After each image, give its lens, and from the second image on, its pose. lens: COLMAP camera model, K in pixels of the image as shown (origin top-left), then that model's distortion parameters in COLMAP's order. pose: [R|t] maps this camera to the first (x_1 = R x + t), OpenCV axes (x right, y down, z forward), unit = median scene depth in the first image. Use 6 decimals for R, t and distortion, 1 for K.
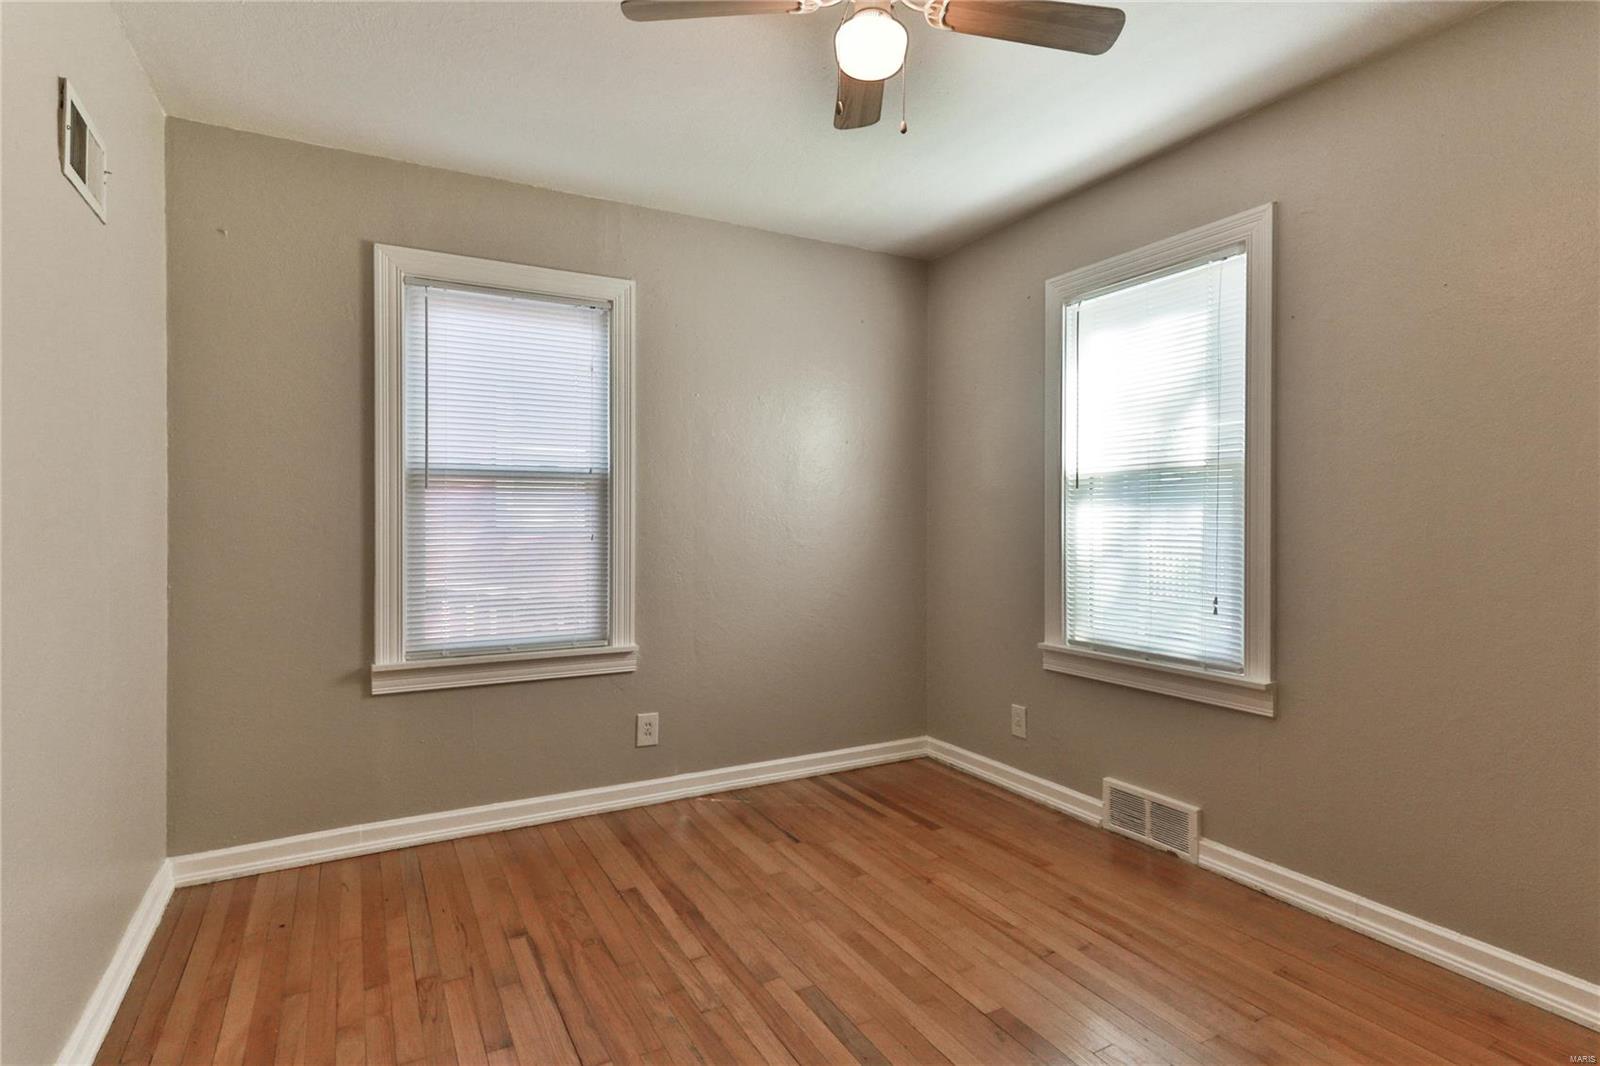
lens RADIAL K [[809.6, 0, 802.7], [0, 809.6, 518.9], [0, 0, 1]] dist [0.022803, -0.013207]
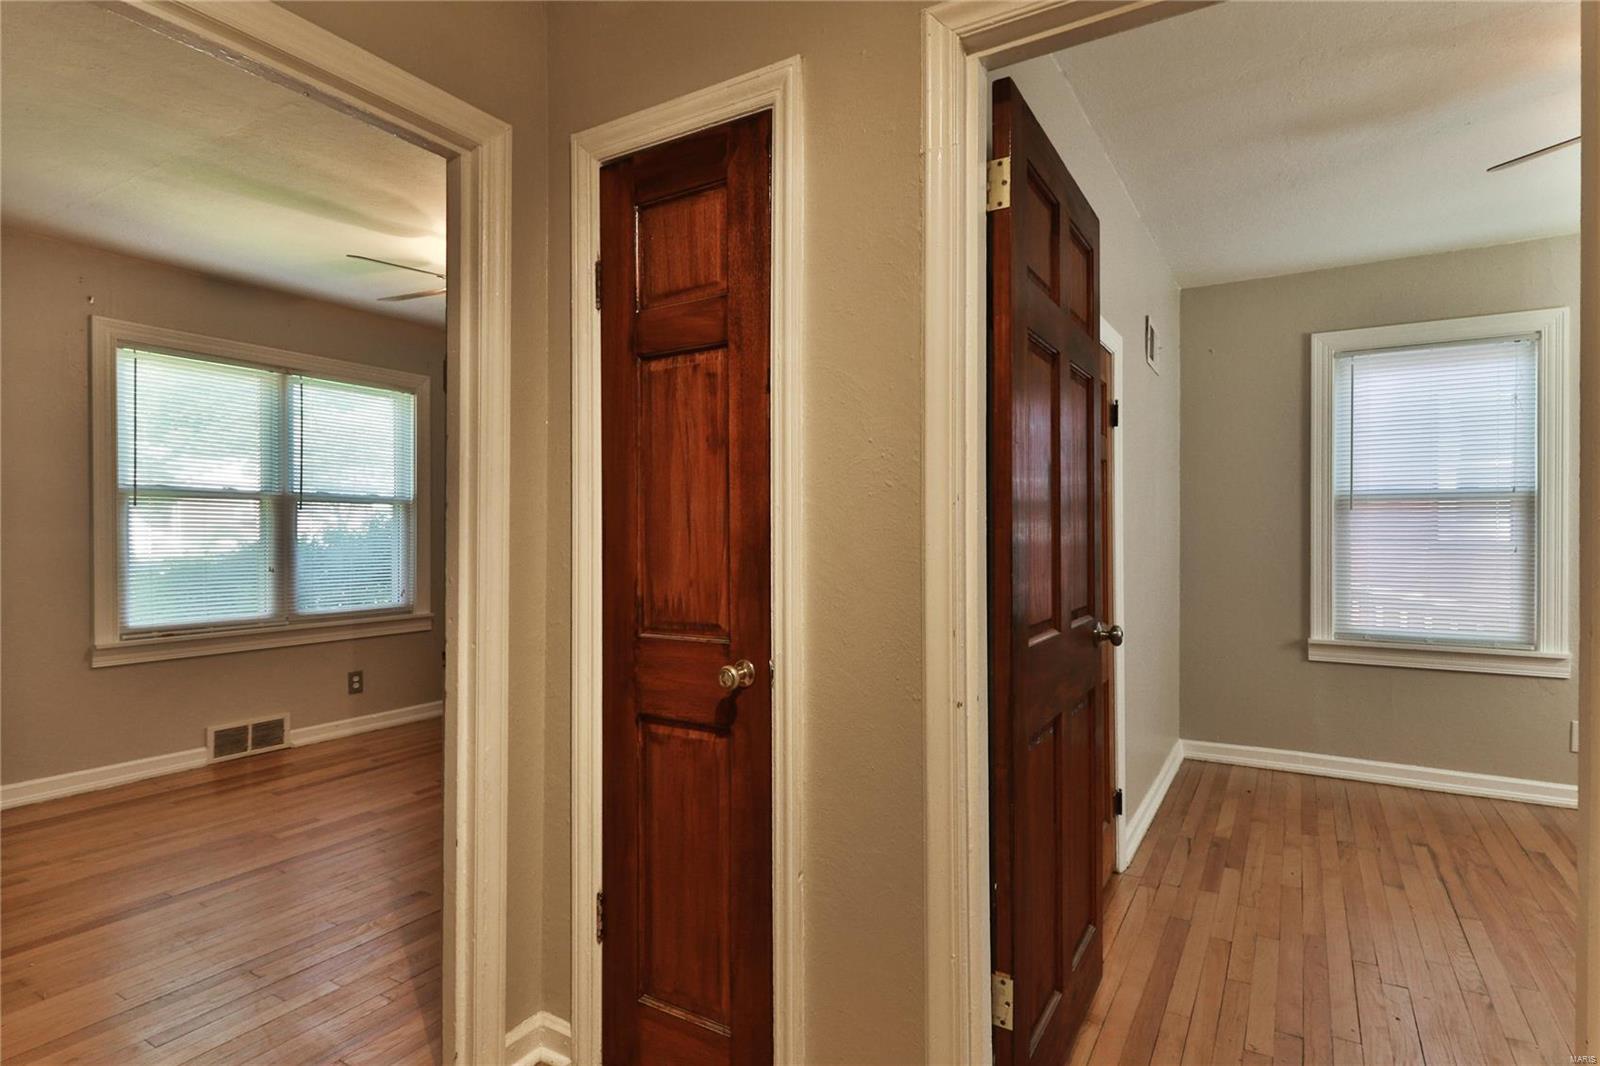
lens RADIAL K [[820.1, 0, 800.0], [0, 820.1, 533.0], [0, 0, 1]] dist [0.023881, -0.014405]
pose [[0.497059, -0.000381, -0.867716, 0.283539], [-0.002190, 0.999996, -0.001693, 0.004339], [0.867714, 0.002742, 0.497057, -0.489967]]
